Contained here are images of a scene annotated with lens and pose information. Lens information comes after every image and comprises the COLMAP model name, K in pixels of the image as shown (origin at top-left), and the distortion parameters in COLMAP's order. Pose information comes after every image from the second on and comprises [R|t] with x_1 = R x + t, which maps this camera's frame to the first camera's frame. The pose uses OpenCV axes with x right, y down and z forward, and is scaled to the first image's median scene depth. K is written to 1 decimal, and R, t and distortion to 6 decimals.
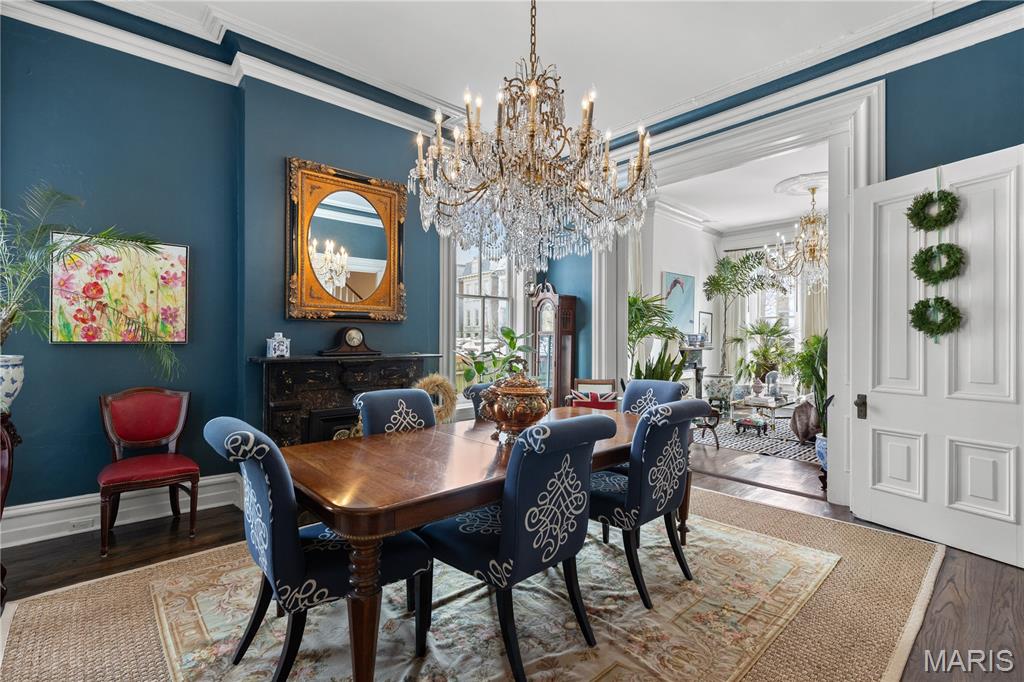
lens RADIAL K [[460.1, 0, 512.7], [0, 460.1, 340.5], [0, 0, 1]] dist [-0.008753, -0.000424]
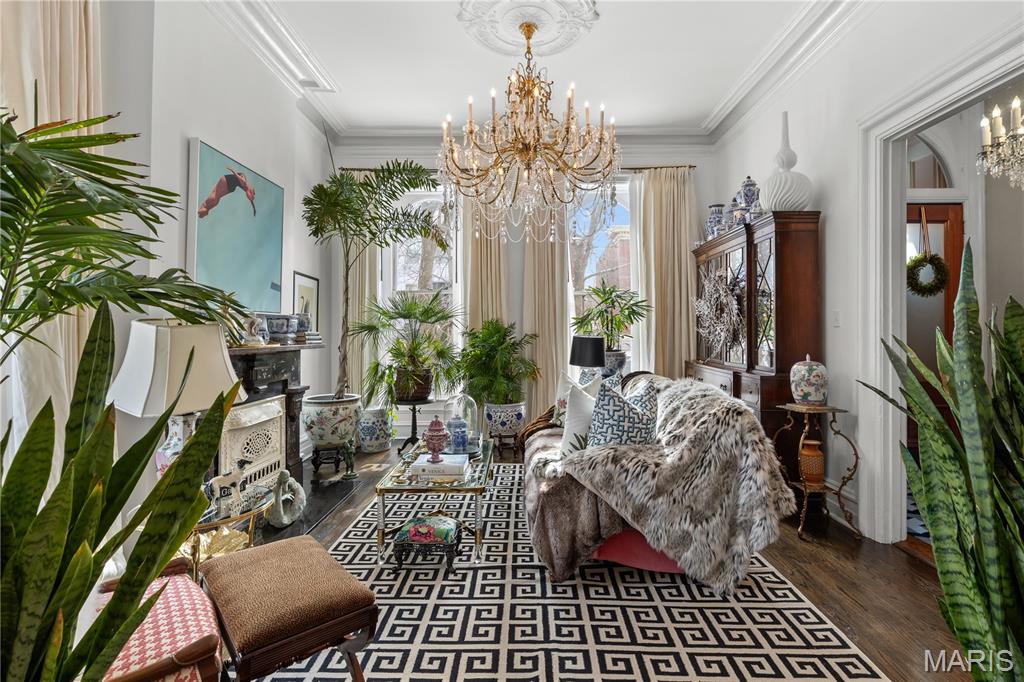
lens RADIAL K [[460.1, 0, 513.7], [0, 460.1, 334.3], [0, 0, 1]] dist [-0.008753, -0.000424]
pose [[0.665039, -0.005837, 0.746786, 0.212244], [-0.001279, 0.999959, 0.008954, 0.000820], [-0.746807, -0.006910, 0.665004, 0.536939]]
